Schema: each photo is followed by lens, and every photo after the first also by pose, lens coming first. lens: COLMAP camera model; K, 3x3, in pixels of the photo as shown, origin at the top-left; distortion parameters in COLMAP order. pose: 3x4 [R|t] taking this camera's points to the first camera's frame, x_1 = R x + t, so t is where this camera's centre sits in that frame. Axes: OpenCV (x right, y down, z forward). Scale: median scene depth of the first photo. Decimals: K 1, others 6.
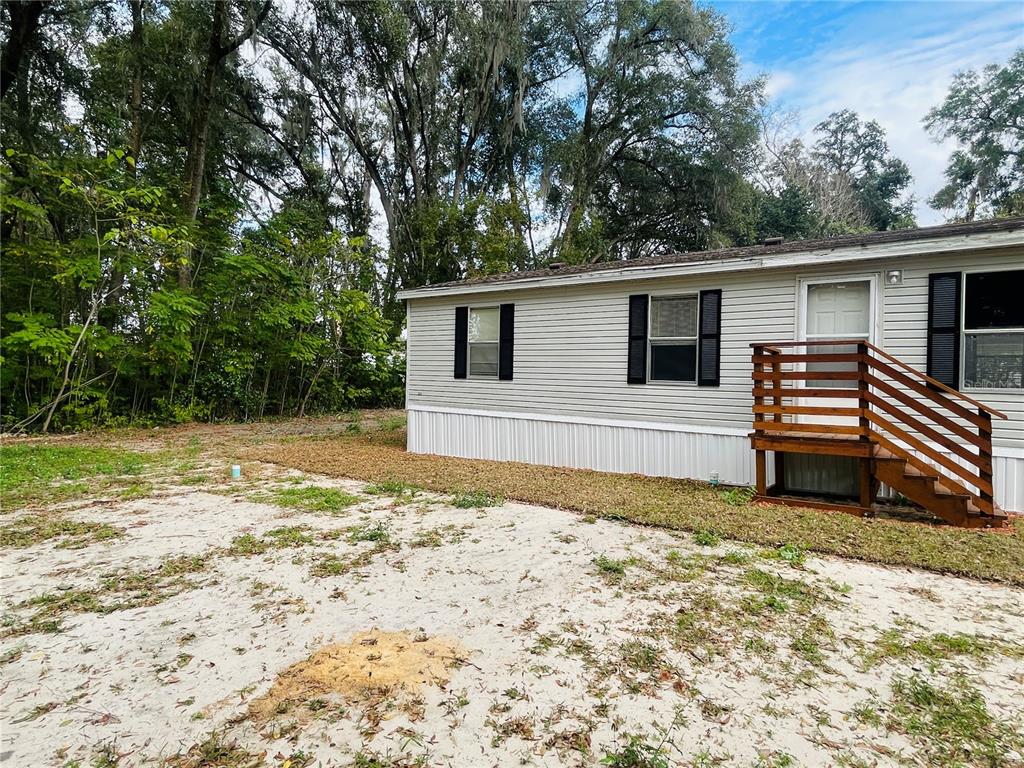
lens RADIAL K [[560.7, 0, 512.7], [0, 560.7, 384.7], [0, 0, 1]] dist [0.012712, -0.000723]
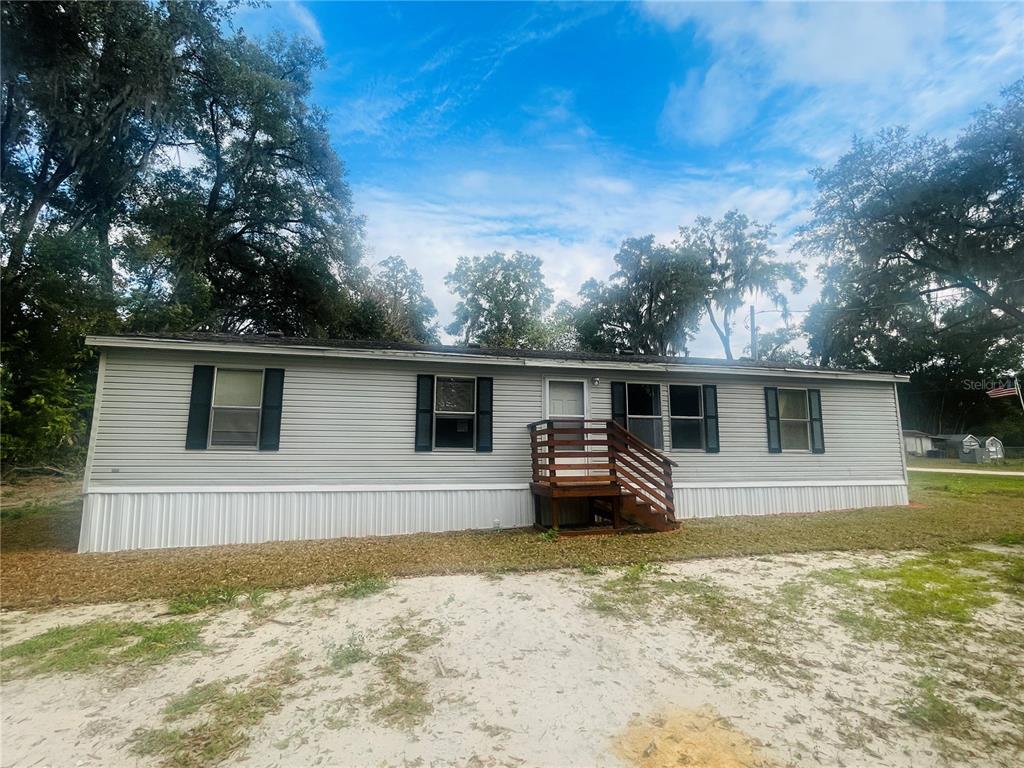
lens RADIAL K [[463.0, 0, 509.7], [0, 463.0, 379.9], [0, 0, 1]] dist [0.001173, 0.004340]
pose [[0.672171, 0.092035, 0.734654, -0.567954], [0.019162, 0.989749, -0.141525, -0.012678], [-0.740148, 0.109206, 0.663517, 0.346066]]
